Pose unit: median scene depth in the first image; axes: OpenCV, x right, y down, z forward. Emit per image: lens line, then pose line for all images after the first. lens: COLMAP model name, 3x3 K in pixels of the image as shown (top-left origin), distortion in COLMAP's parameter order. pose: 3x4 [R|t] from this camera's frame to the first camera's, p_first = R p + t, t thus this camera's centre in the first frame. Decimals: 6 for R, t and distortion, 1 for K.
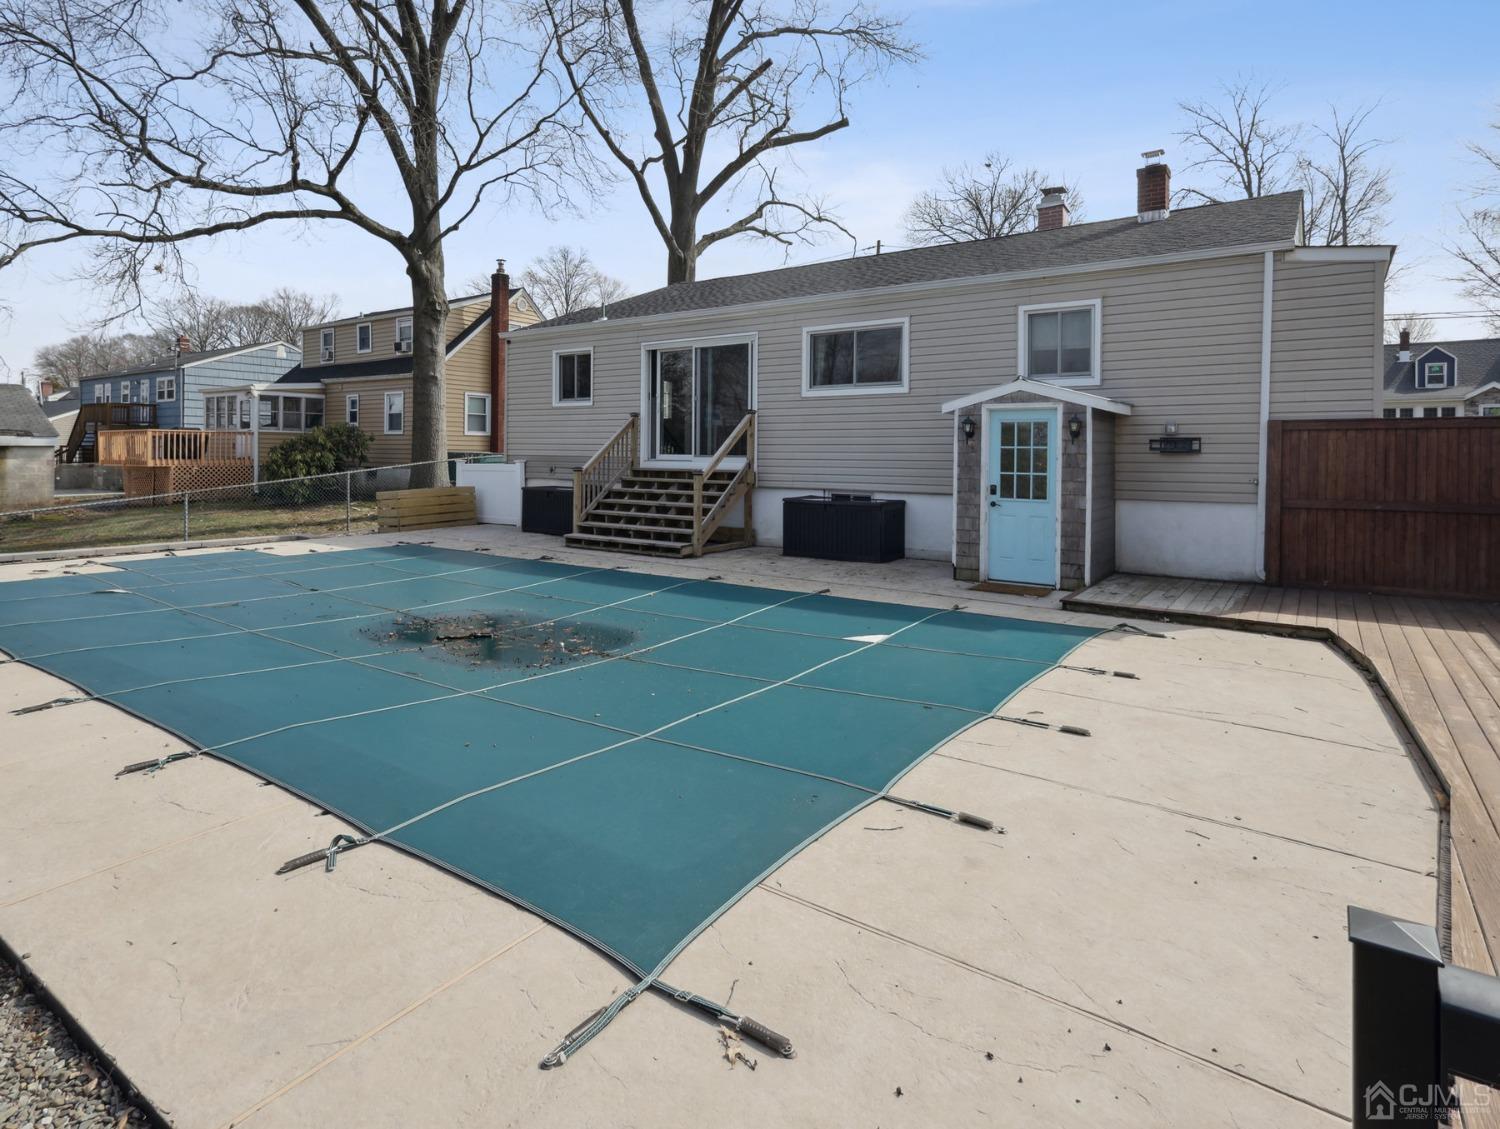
lens RADIAL K [[831.8, 0, 745.4], [0, 831.8, 439.0], [0, 0, 1]] dist [0.003348, 0.000837]
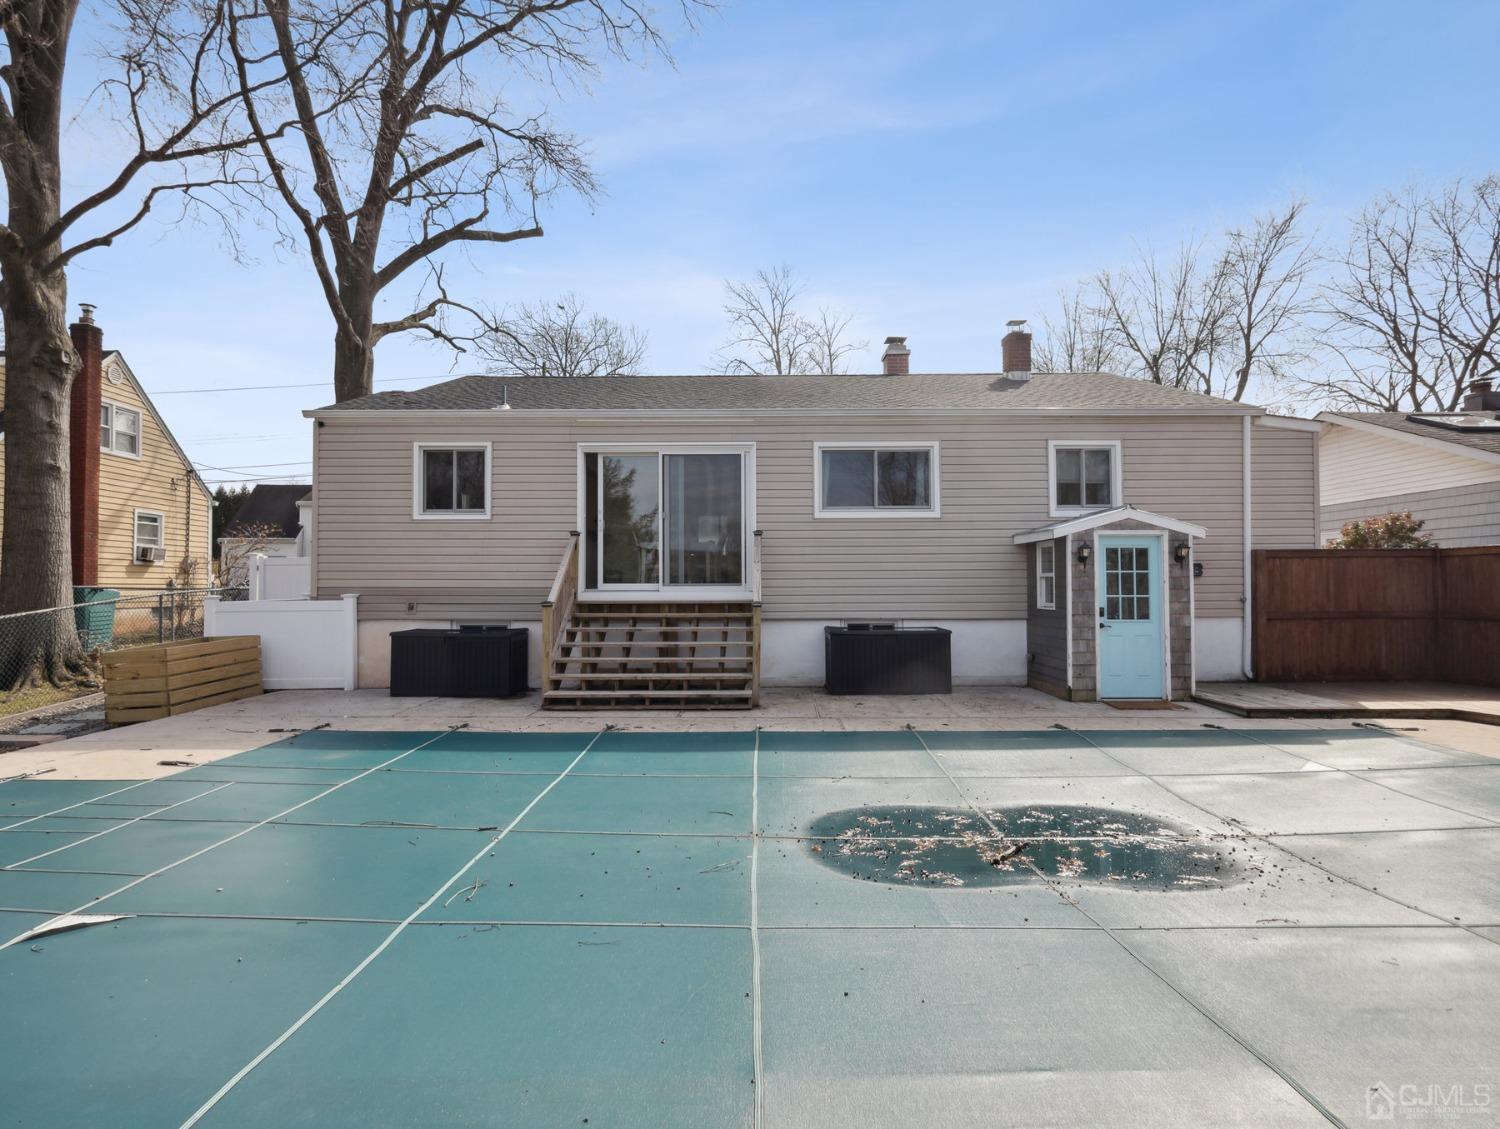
lens RADIAL K [[777.1, 0, 749.5], [0, 777.1, 557.9], [0, 0, 1]] dist [0.004233, 0.000047]
pose [[0.815413, 0.007583, 0.578830, -0.448011], [-0.000550, 0.999924, -0.012326, 0.003519], [-0.578879, 0.009733, 0.815355, 0.323118]]
